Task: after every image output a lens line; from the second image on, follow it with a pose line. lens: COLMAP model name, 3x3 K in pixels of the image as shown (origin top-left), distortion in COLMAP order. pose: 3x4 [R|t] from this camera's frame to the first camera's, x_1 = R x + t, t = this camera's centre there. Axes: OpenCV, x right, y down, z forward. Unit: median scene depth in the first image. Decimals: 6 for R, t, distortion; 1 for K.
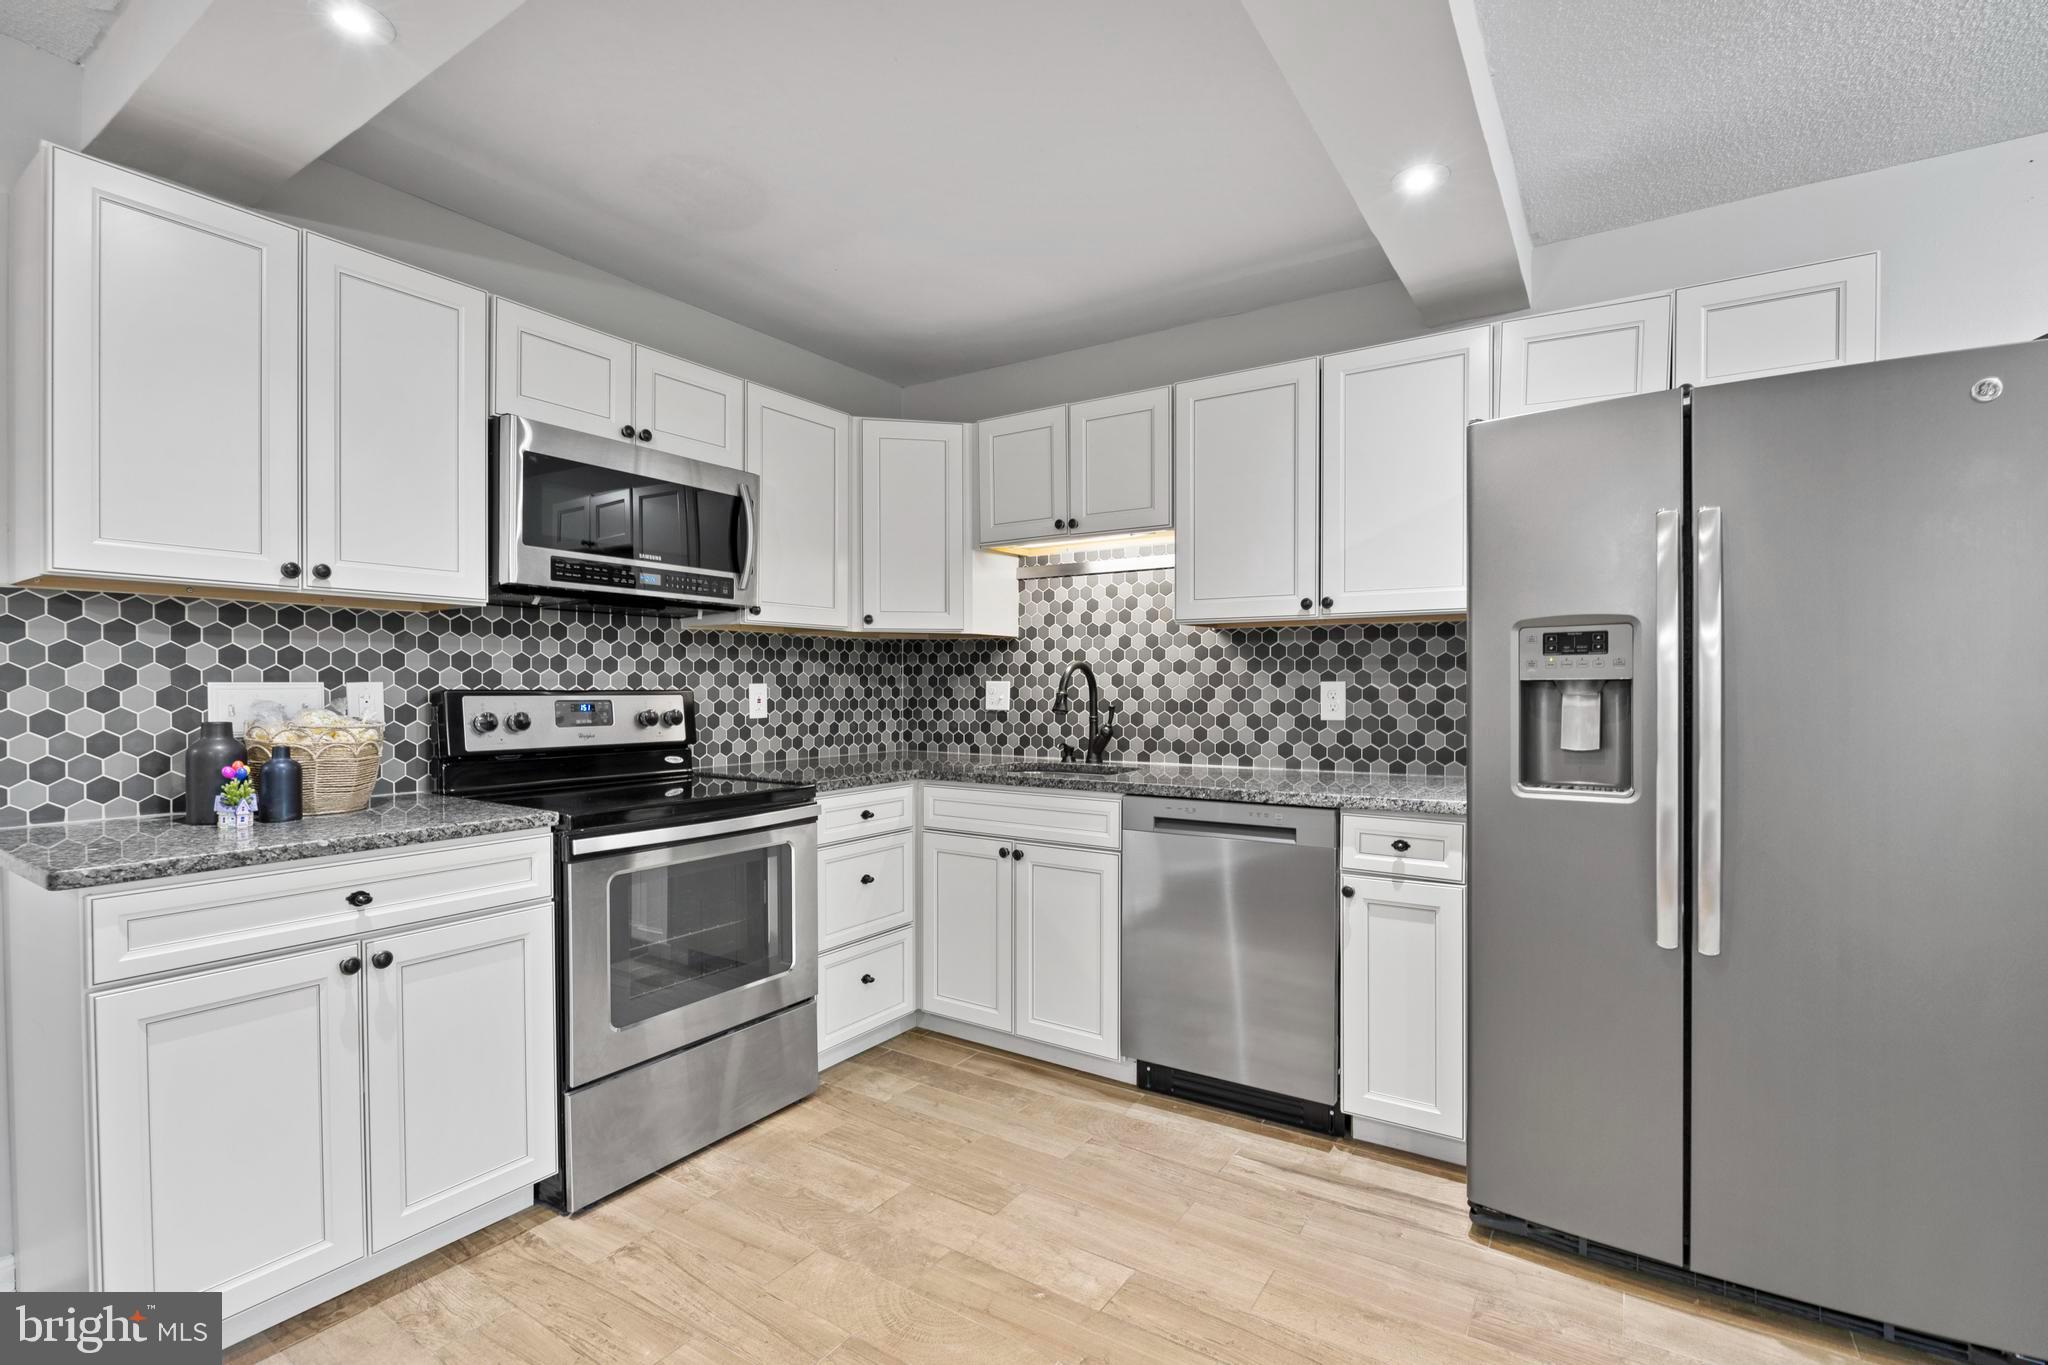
lens RADIAL K [[909.6, 0, 1025.0], [0, 909.6, 686.4], [0, 0, 1]] dist [-0.012996, 0.000589]
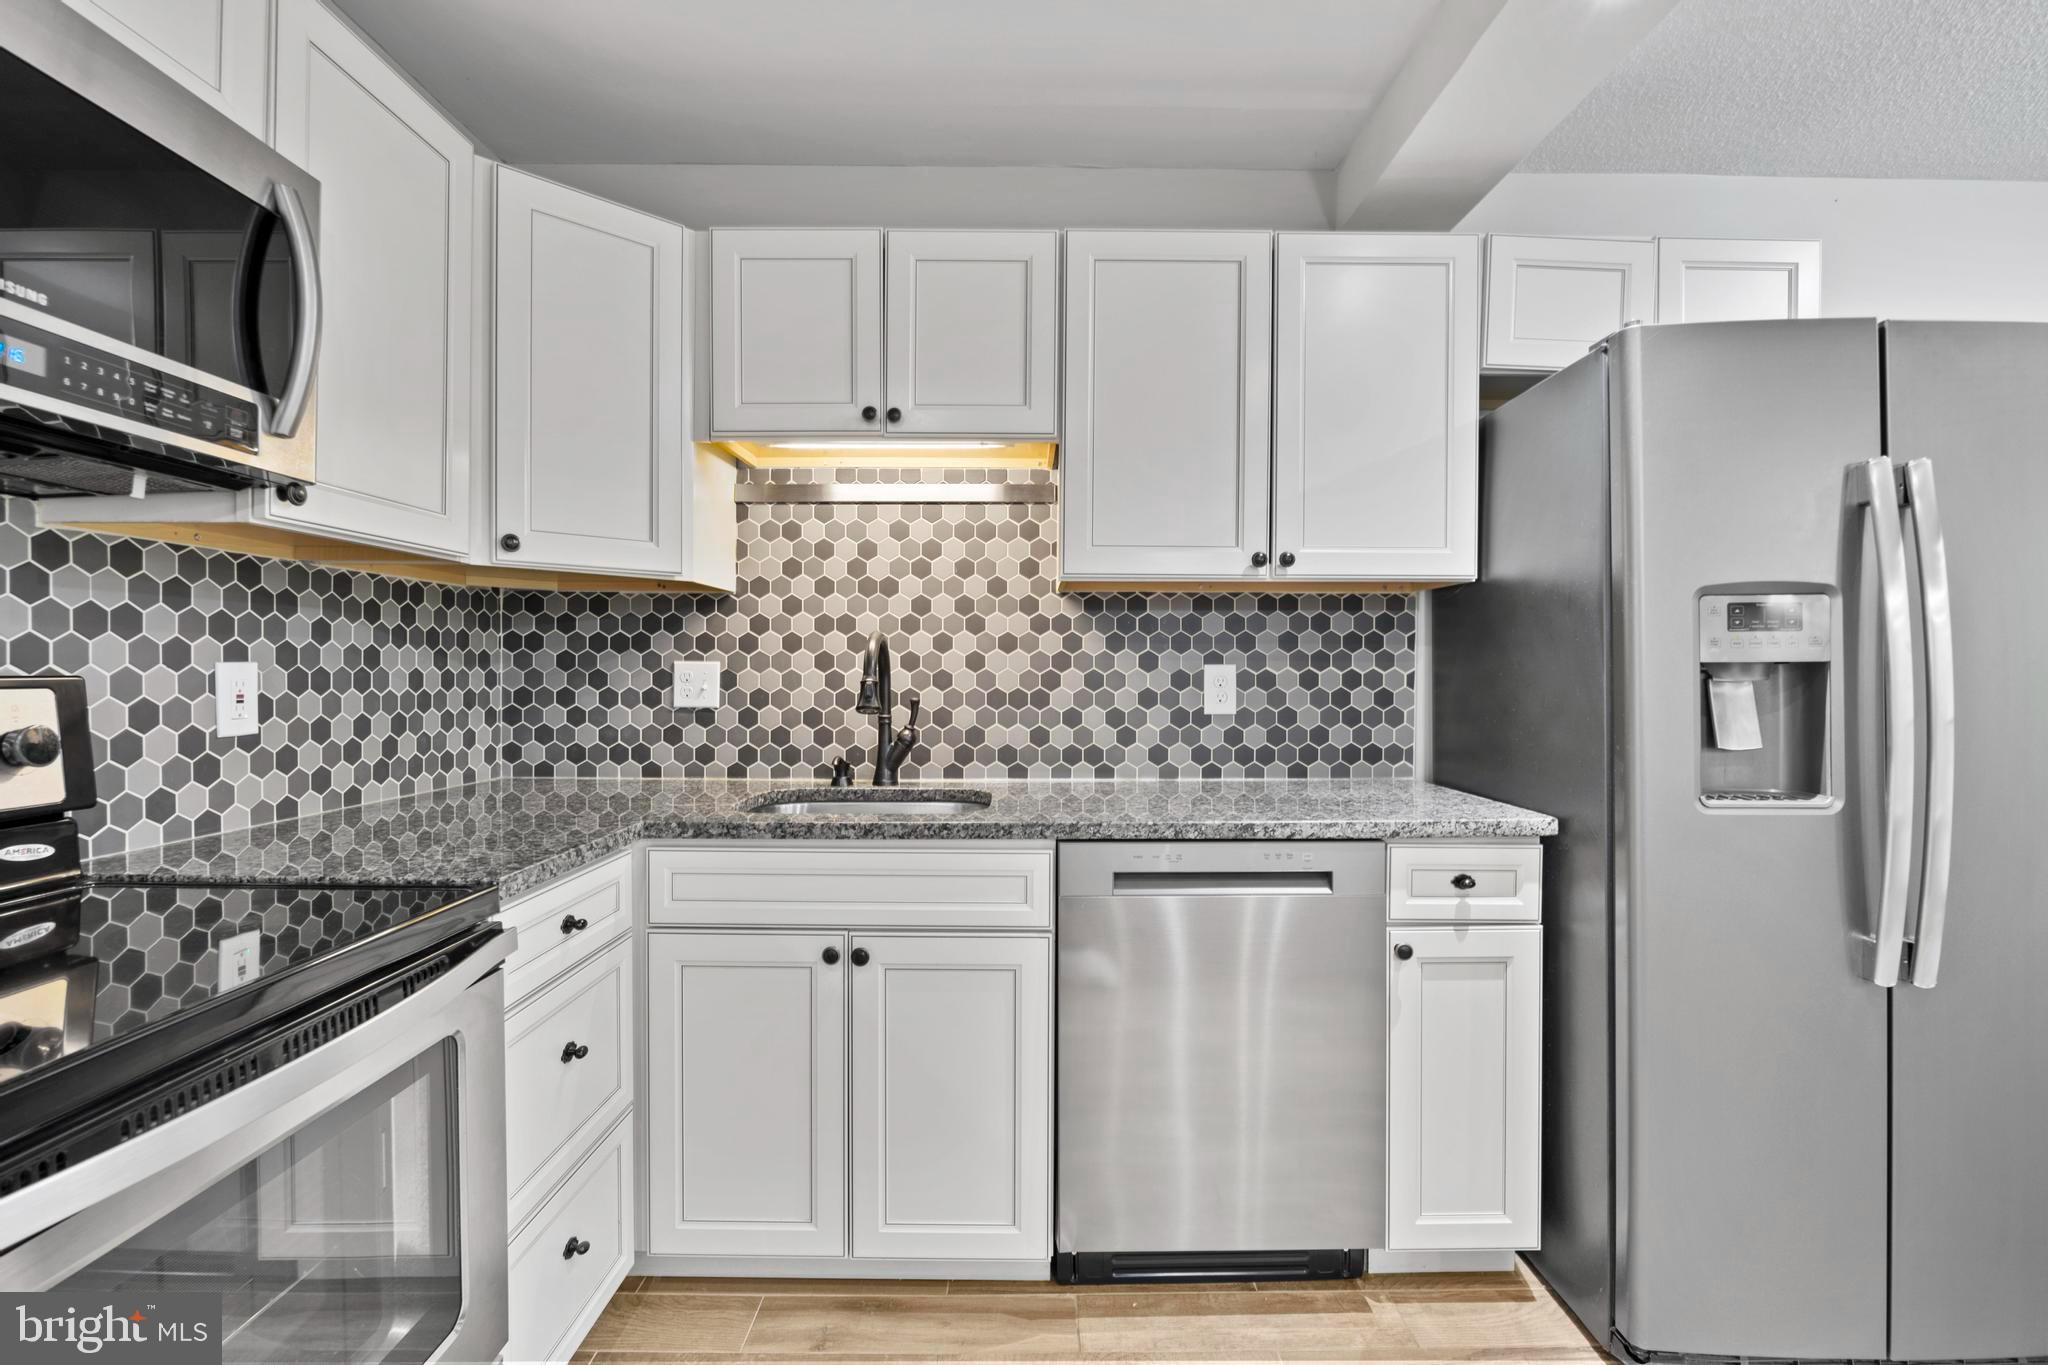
lens RADIAL K [[921.2, 0, 1027.8], [0, 921.2, 673.7], [0, 0, 1]] dist [-0.019276, 0.000907]
pose [[0.835983, 0.000539, 0.548755, -0.219648], [-0.002164, 0.999995, 0.002314, 0.001032], [-0.548751, -0.003122, 0.835980, 0.401145]]
